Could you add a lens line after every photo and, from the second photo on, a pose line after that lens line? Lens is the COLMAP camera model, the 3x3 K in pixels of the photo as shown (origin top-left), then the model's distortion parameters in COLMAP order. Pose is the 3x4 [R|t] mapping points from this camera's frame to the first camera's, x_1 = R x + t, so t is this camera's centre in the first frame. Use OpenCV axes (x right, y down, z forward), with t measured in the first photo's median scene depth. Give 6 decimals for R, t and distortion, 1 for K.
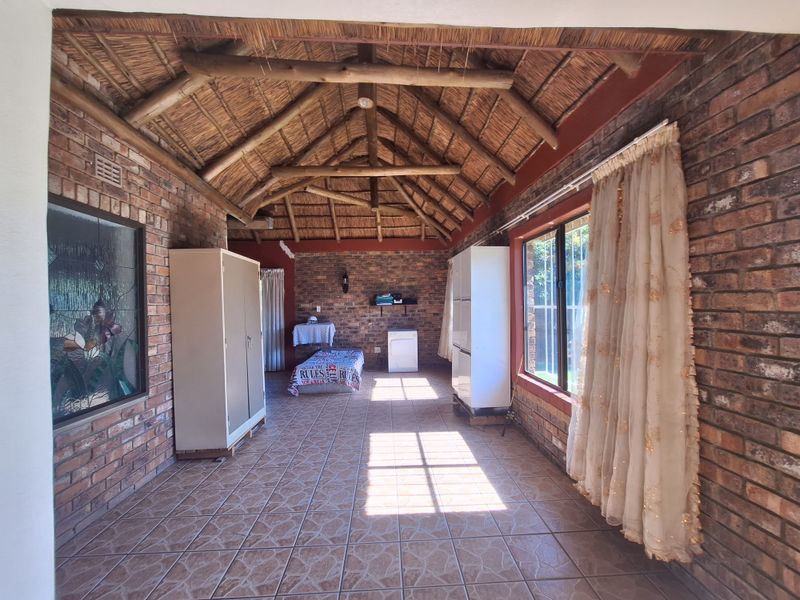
lens RADIAL K [[318.2, 0, 399.6], [0, 318.2, 303.7], [0, 0, 1]] dist [-0.000030, -0.000060]
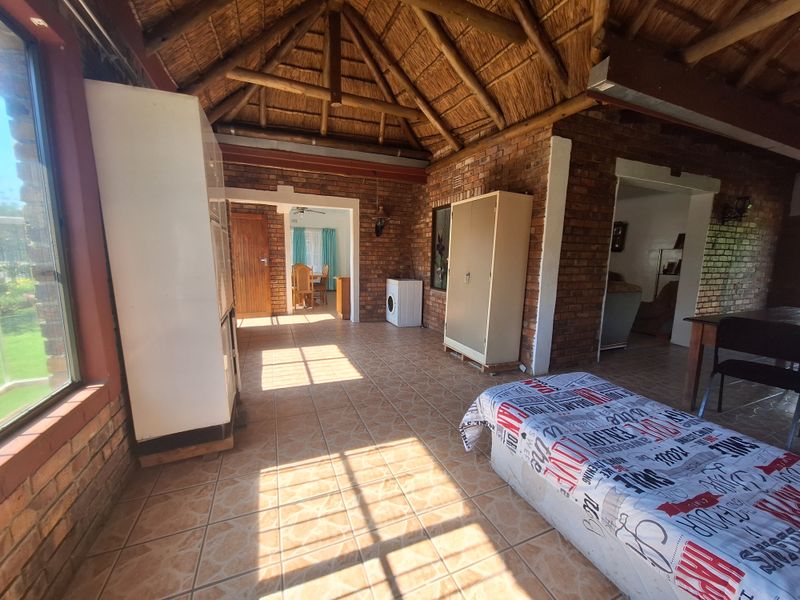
lens RADIAL K [[318.2, 0, 398.9], [0, 318.2, 303.4], [0, 0, 1]] dist [-0.000030, -0.000060]
pose [[-0.943892, 0.041286, -0.327664, 0.134947], [-0.008936, 0.988599, 0.150305, 0.054790], [0.330134, 0.144800, -0.932762, 2.344253]]
